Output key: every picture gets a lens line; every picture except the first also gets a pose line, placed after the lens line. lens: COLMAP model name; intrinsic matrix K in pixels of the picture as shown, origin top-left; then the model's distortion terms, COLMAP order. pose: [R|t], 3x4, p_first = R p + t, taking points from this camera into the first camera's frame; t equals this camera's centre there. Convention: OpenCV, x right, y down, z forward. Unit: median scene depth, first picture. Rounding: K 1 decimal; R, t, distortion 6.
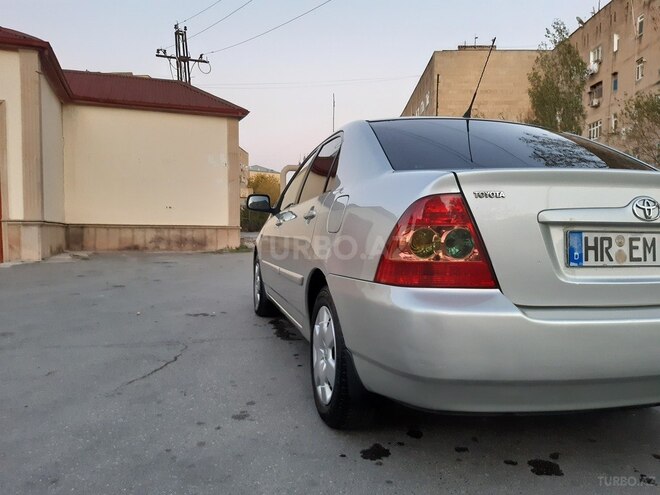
lens RADIAL K [[513.0, 0, 330.0], [0, 513.0, 247.5], [0, 0, 1]] dist [0.086398, -0.149296]
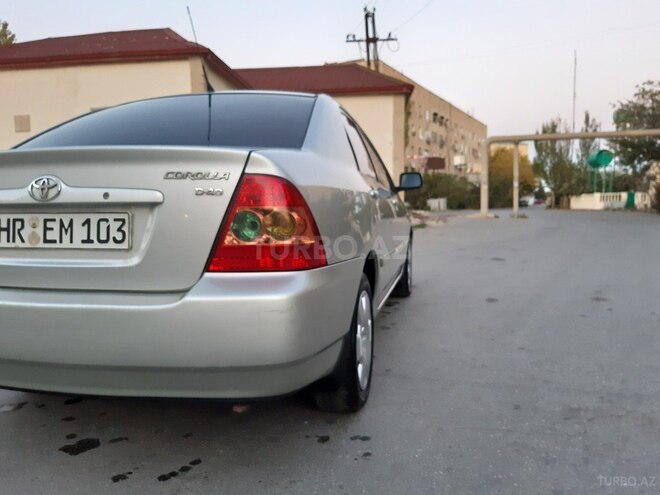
lens RADIAL K [[529.6, 0, 330.0], [0, 529.6, 247.5], [0, 0, 1]] dist [-0.002404, -0.001189]
pose [[0.894652, 0.016337, -0.446466, 1.015606], [0.001302, 0.999232, 0.039172, -0.002105], [0.446763, -0.035626, 0.893943, 0.239467]]
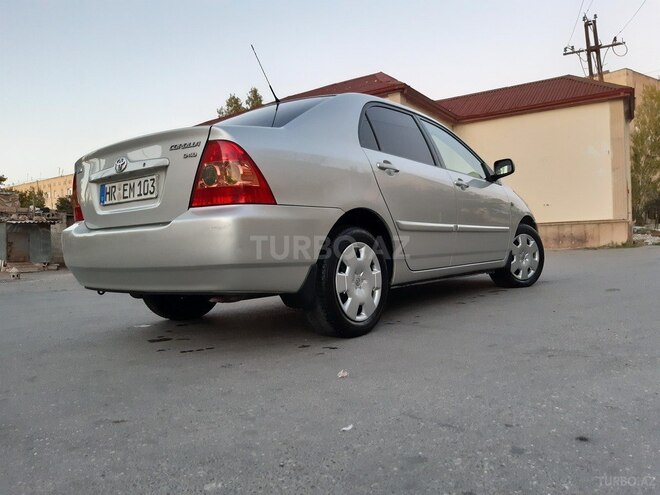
lens RADIAL K [[513.0, 0, 330.0], [0, 513.0, 247.5], [0, 0, 1]] dist [0.086398, -0.149296]
pose [[0.608889, -0.027931, -0.792763, 1.507663], [0.014436, 0.999605, -0.024131, 0.151486], [0.793124, 0.003248, 0.609052, 0.361855]]
